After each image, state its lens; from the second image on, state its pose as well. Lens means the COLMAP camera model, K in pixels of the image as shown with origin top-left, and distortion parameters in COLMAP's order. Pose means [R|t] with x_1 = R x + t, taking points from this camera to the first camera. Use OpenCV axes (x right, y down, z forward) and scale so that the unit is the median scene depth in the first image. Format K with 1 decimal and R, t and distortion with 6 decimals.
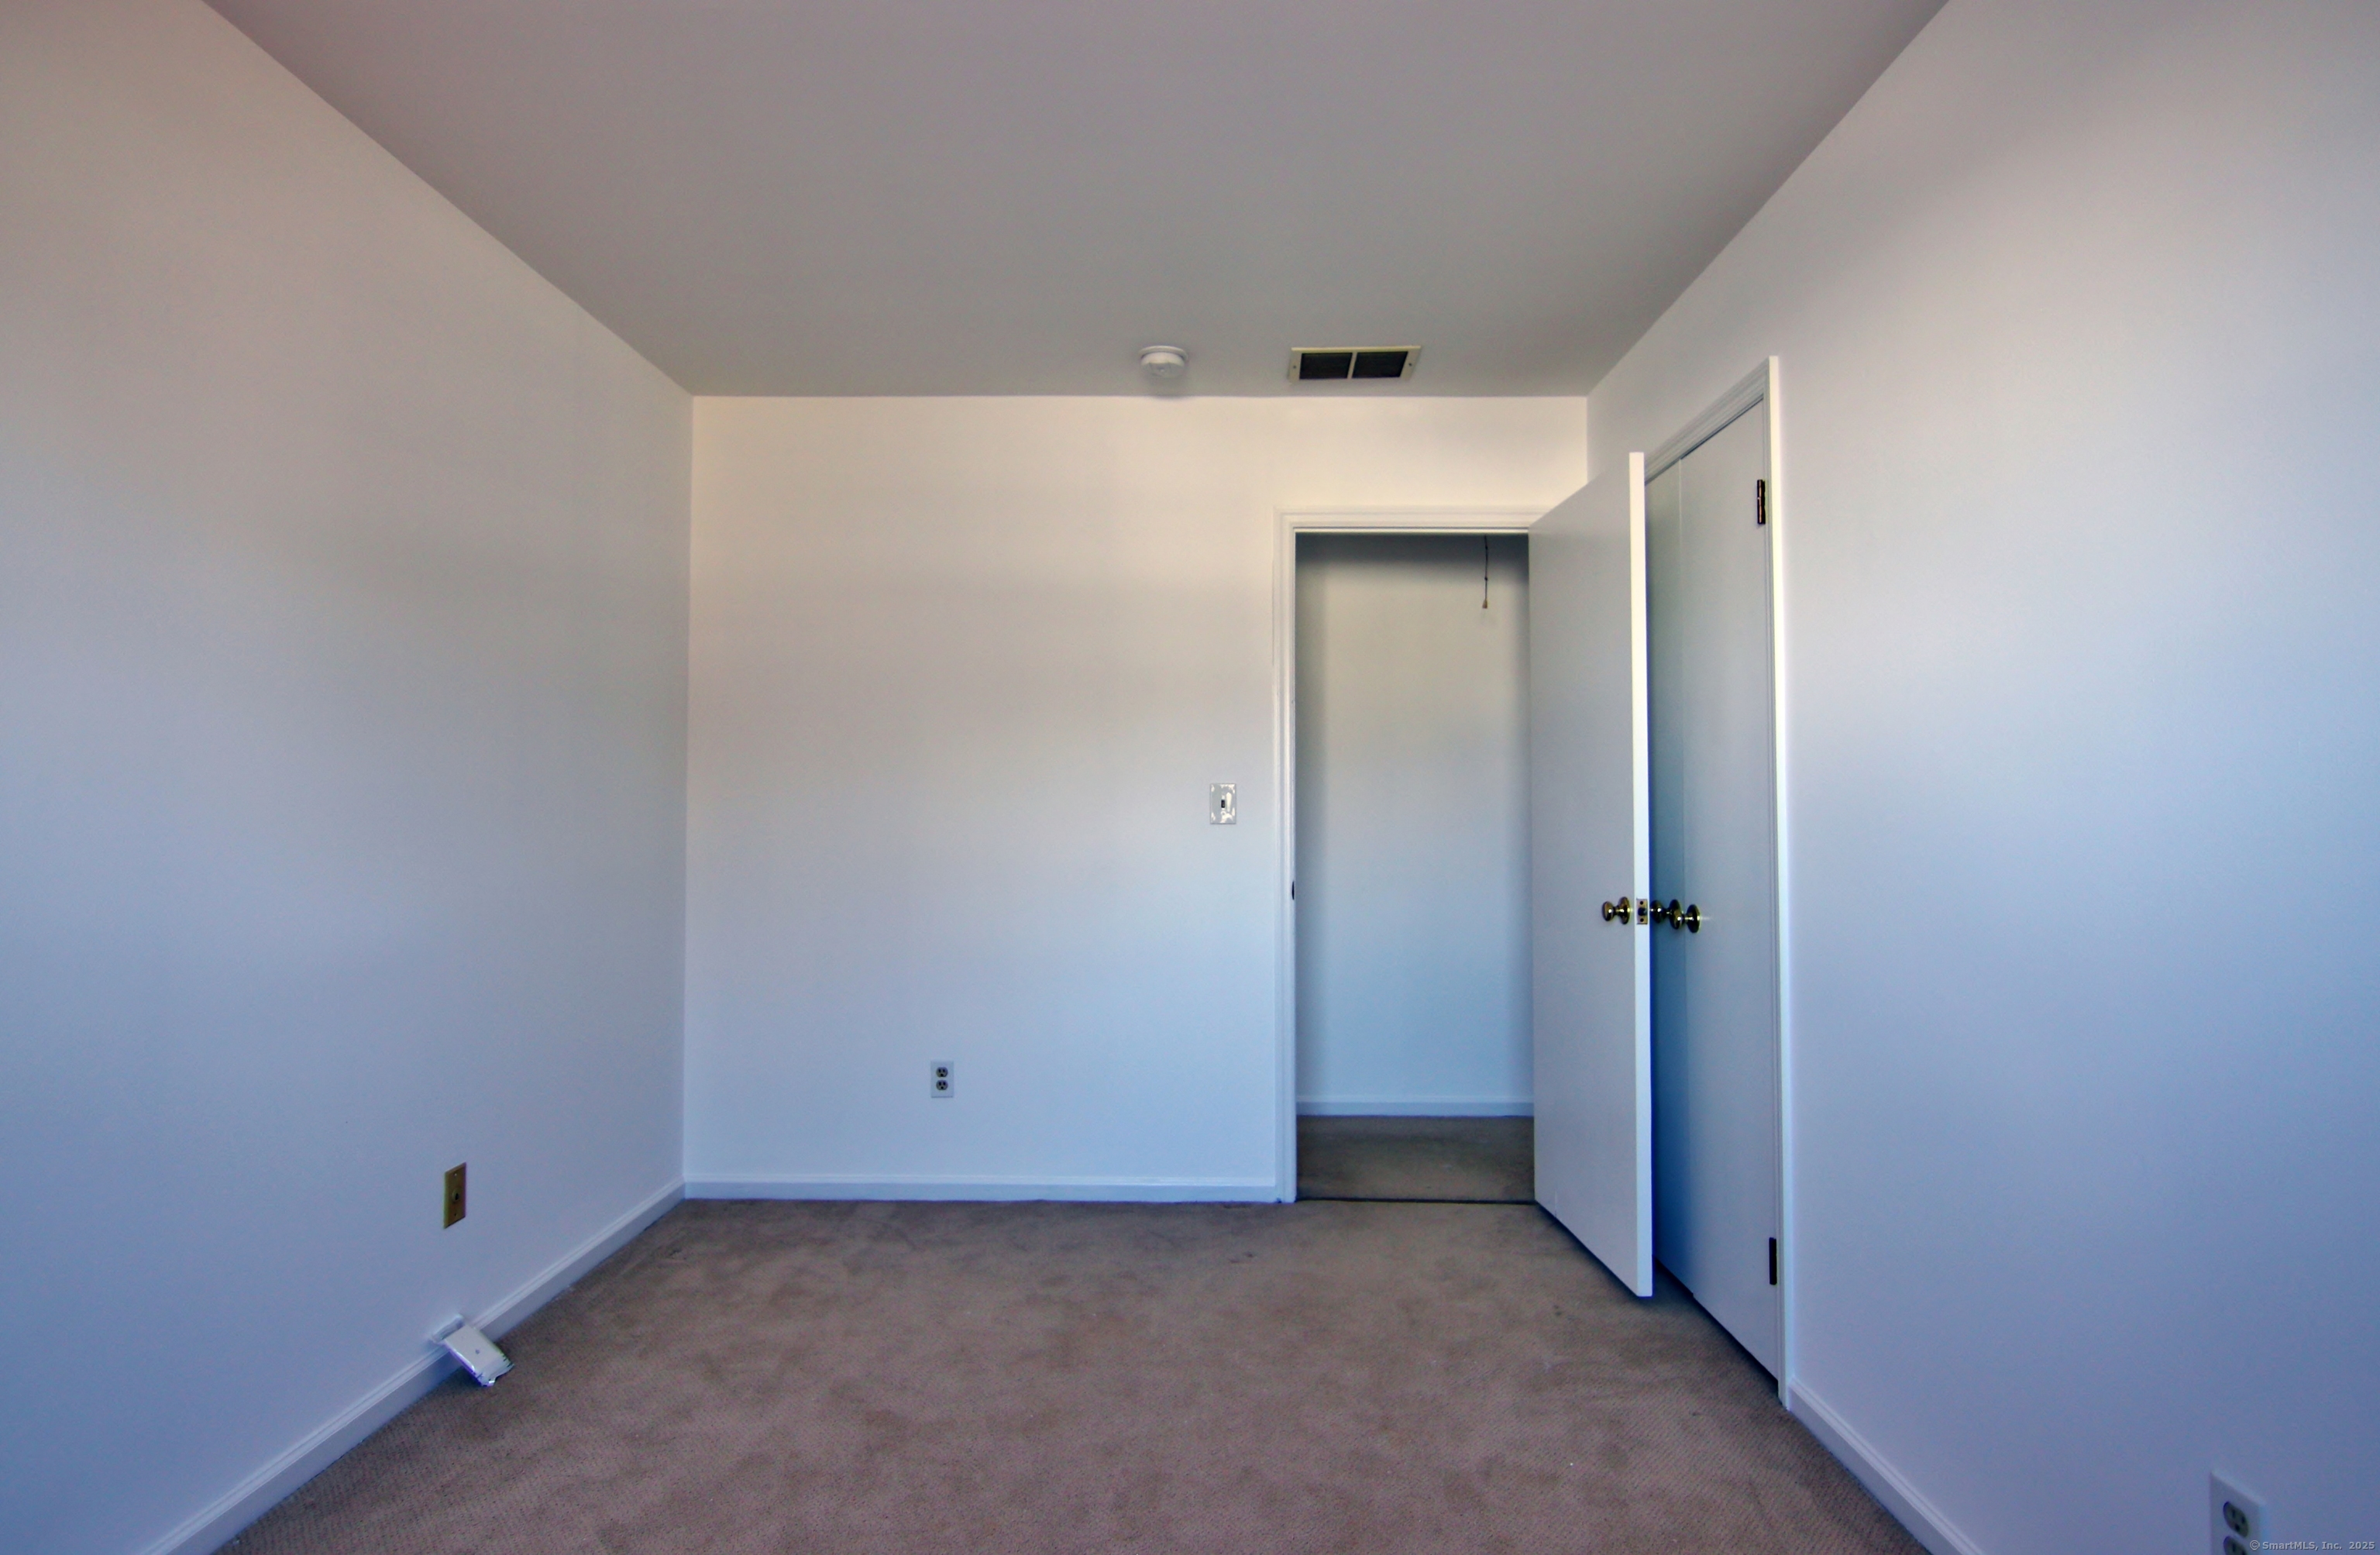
lens RADIAL K [[1236.1, 0, 1186.7], [0, 1236.1, 771.2], [0, 0, 1]] dist [0.000122, 0.001904]
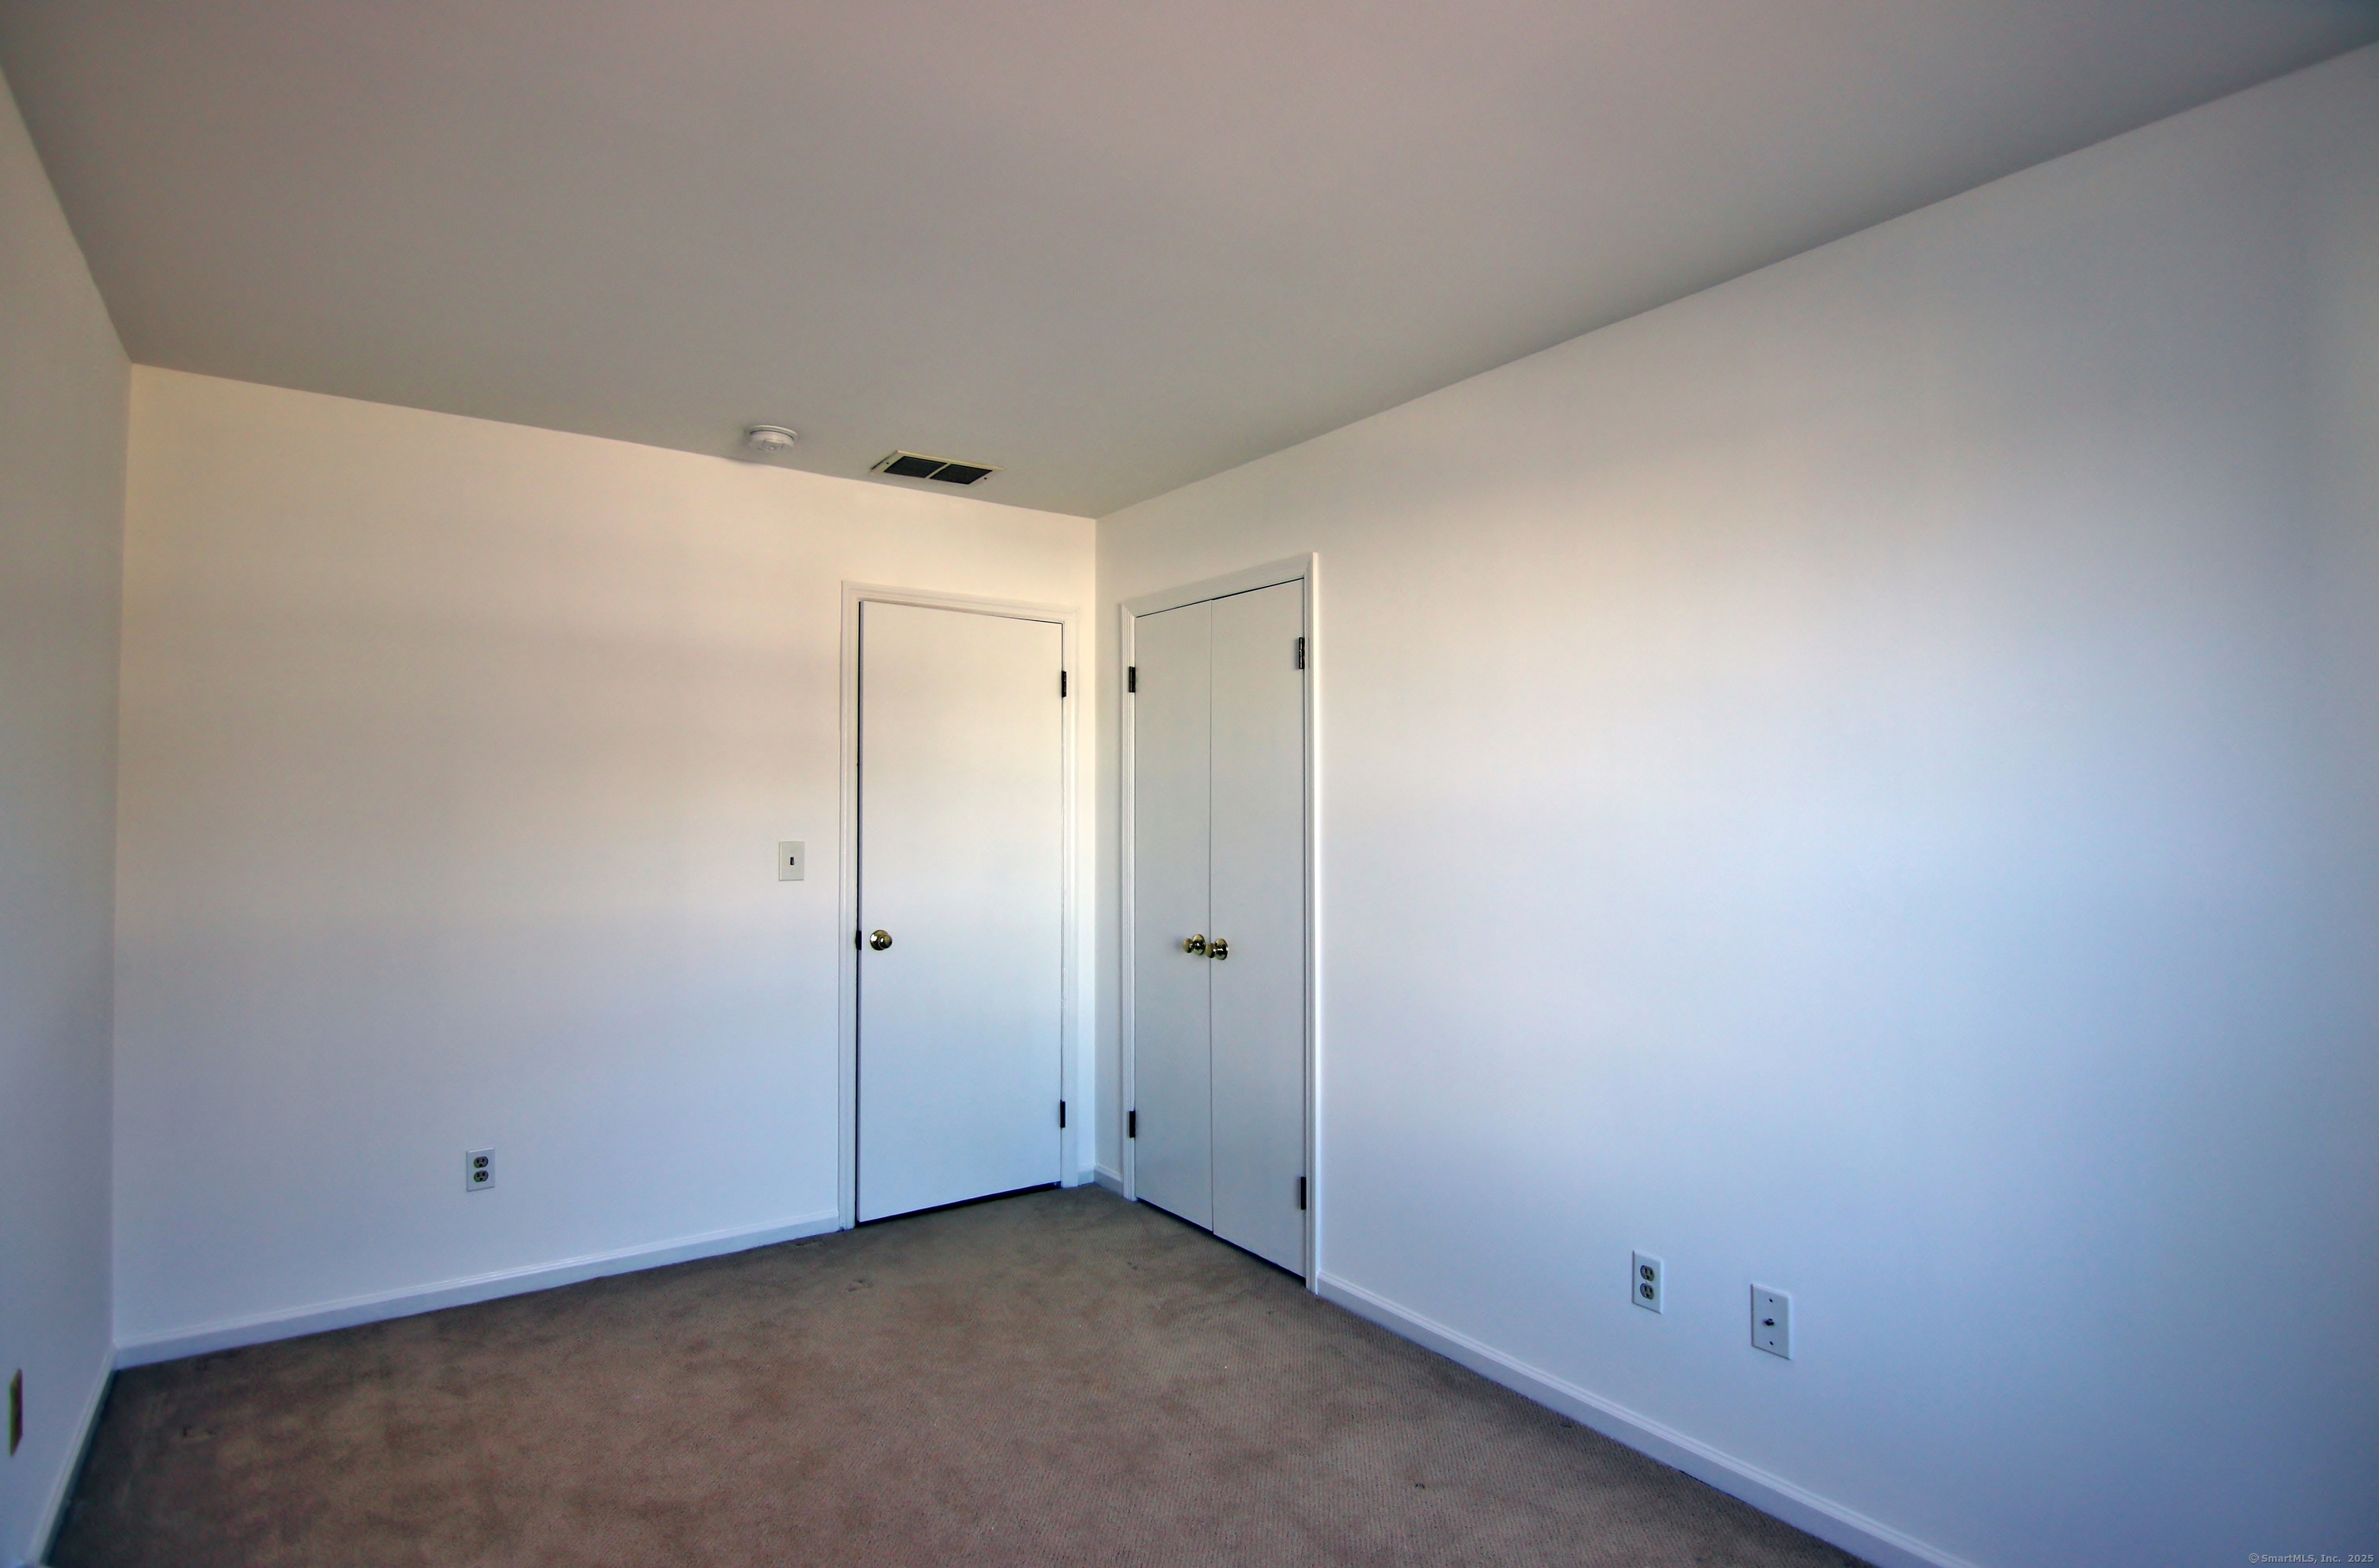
lens RADIAL K [[1216.8, 0, 1191.8], [0, 1216.8, 776.3], [0, 0, 1]] dist [-0.006051, -0.010323]
pose [[0.811250, 0.014982, 0.584508, -0.381543], [-0.018278, 0.999833, -0.000259, -0.065272], [-0.584414, -0.010474, 0.811388, -0.039331]]
